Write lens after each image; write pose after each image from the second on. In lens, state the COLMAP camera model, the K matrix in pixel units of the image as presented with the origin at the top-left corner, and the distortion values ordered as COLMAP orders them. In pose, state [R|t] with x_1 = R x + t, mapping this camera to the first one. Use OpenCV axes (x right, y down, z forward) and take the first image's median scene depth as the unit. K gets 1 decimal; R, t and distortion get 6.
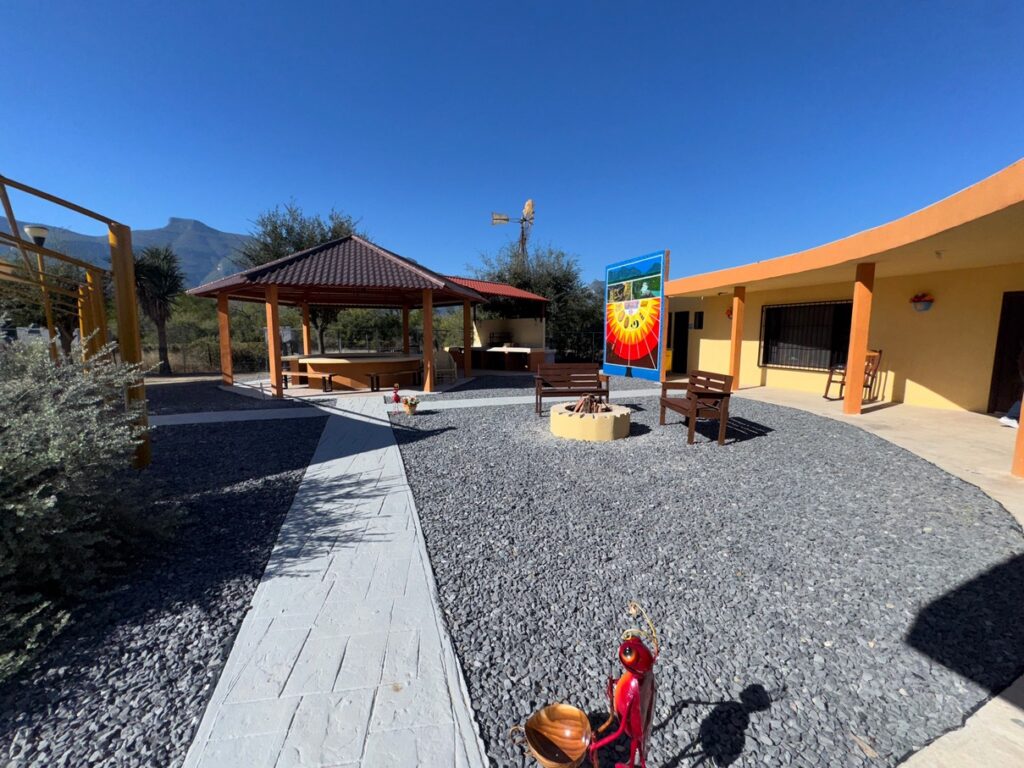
lens RADIAL K [[411.7, 0, 507.9], [0, 411.7, 384.6], [0, 0, 1]] dist [-0.006361, 0.001432]
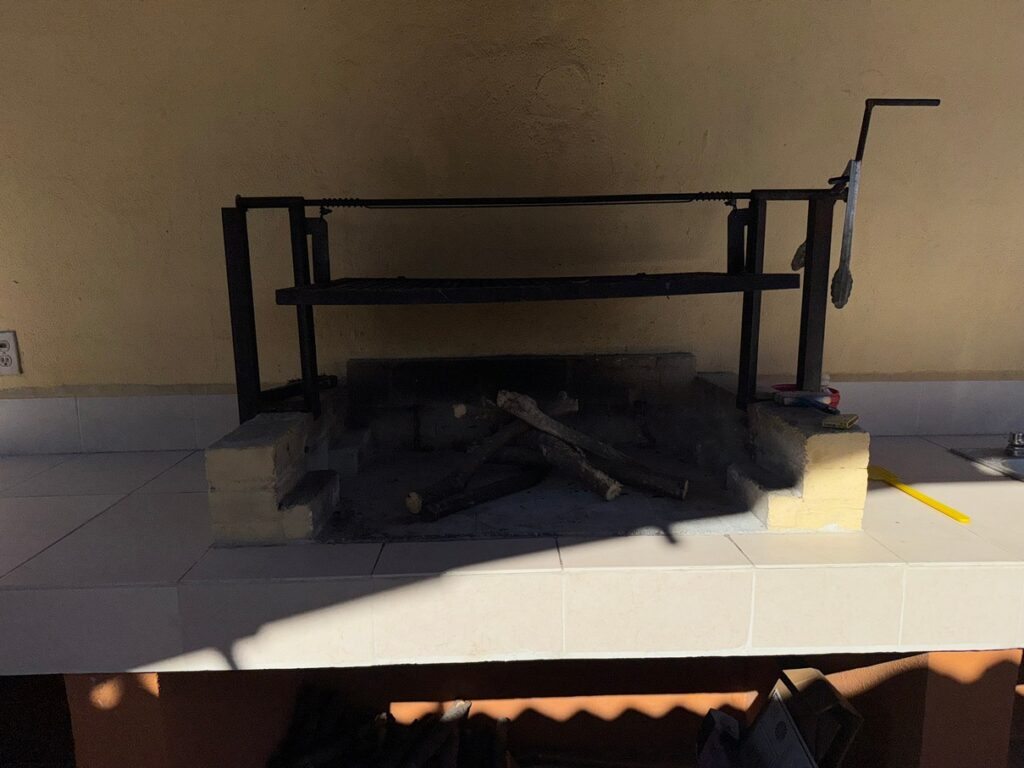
lens RADIAL K [[722.9, 0, 516.9], [0, 722.9, 394.7], [0, 0, 1]] dist [0.060155, -0.070437]
pose [[0.735466, -0.126397, 0.665668, -0.108835], [0.092790, 0.991979, 0.085837, -0.156043], [-0.671178, -0.001363, 0.741295, 1.320827]]
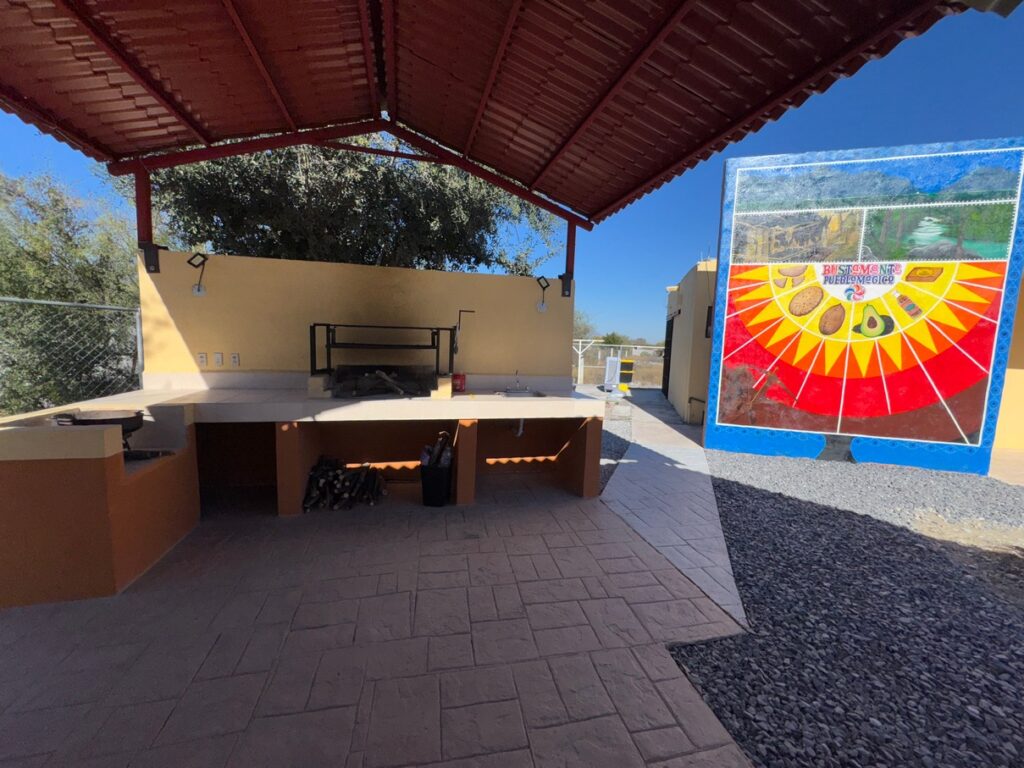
lens RADIAL K [[411.7, 0, 518.1], [0, 411.7, 385.7], [0, 0, 1]] dist [-0.006361, 0.001432]
pose [[0.571837, -0.066004, 0.817707, -0.212200], [0.065621, 0.997244, 0.034606, -0.139606], [-0.817738, 0.033870, 0.574593, 1.163662]]
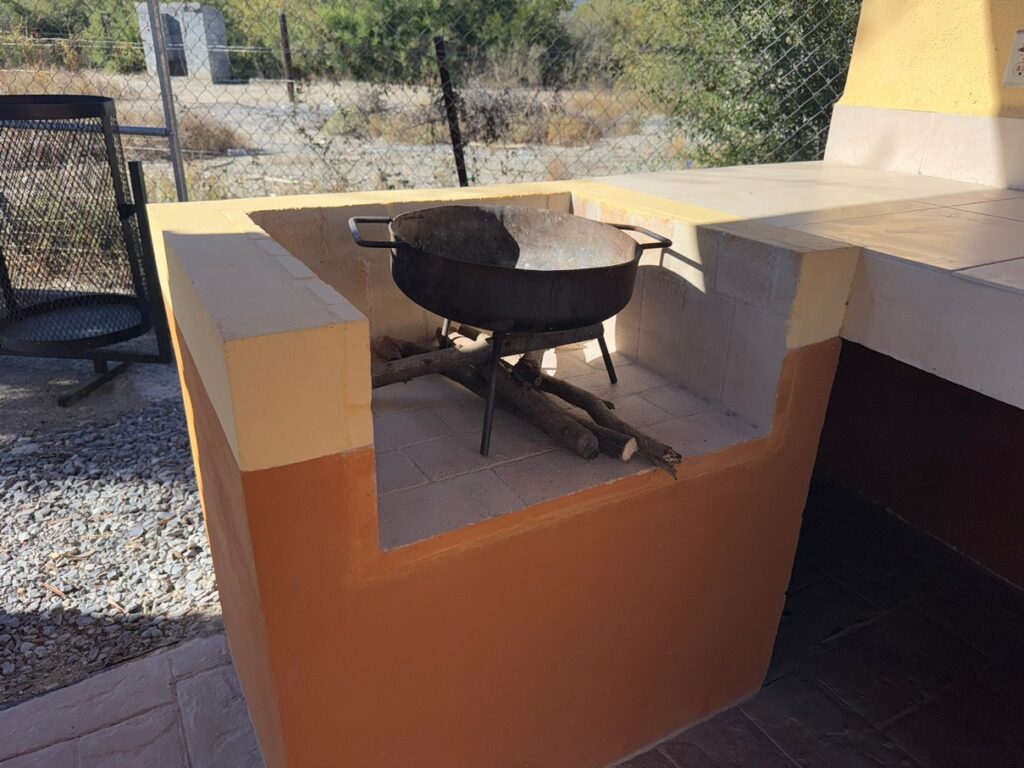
lens RADIAL K [[722.9, 0, 512.8], [0, 722.9, 392.0], [0, 0, 1]] dist [0.060155, -0.070437]
pose [[0.940778, 0.170838, -0.292834, -0.137817], [-0.072637, 0.945268, 0.318107, -0.142027], [0.331151, -0.277998, 0.901696, 1.352669]]
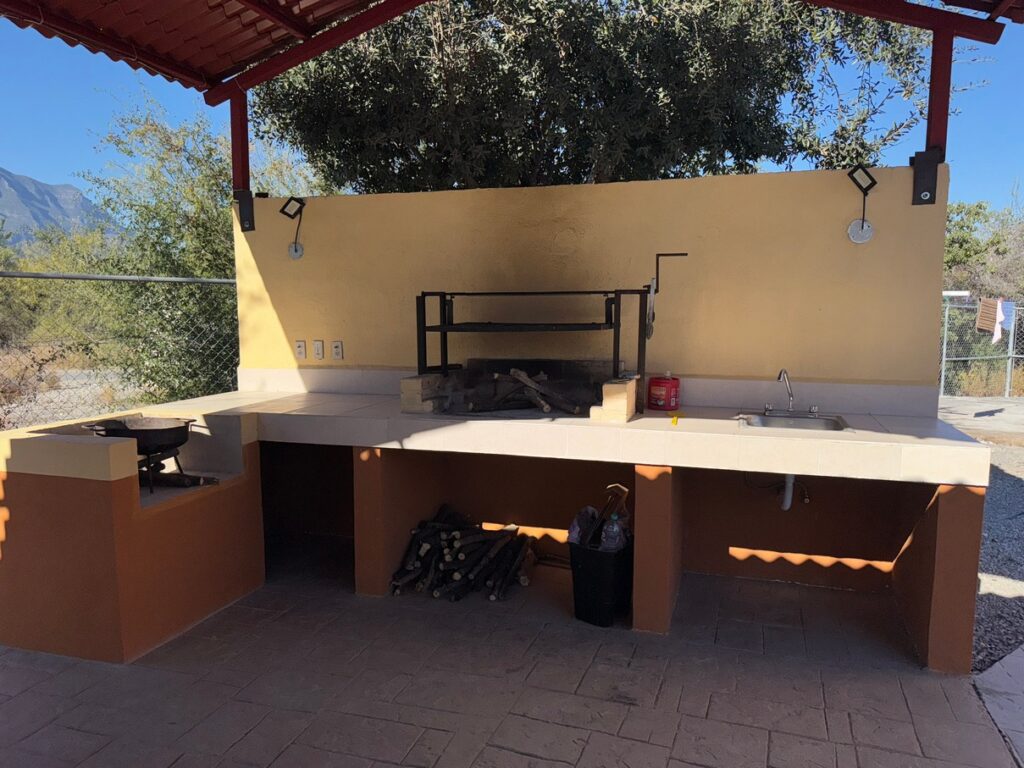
lens RADIAL K [[722.9, 0, 516.9], [0, 722.9, 394.5], [0, 0, 1]] dist [0.060155, -0.070437]
pose [[0.914263, -0.044305, 0.402691, -0.149146], [0.045576, 0.998940, 0.006430, -0.138072], [-0.402550, 0.012474, 0.915313, 1.140612]]
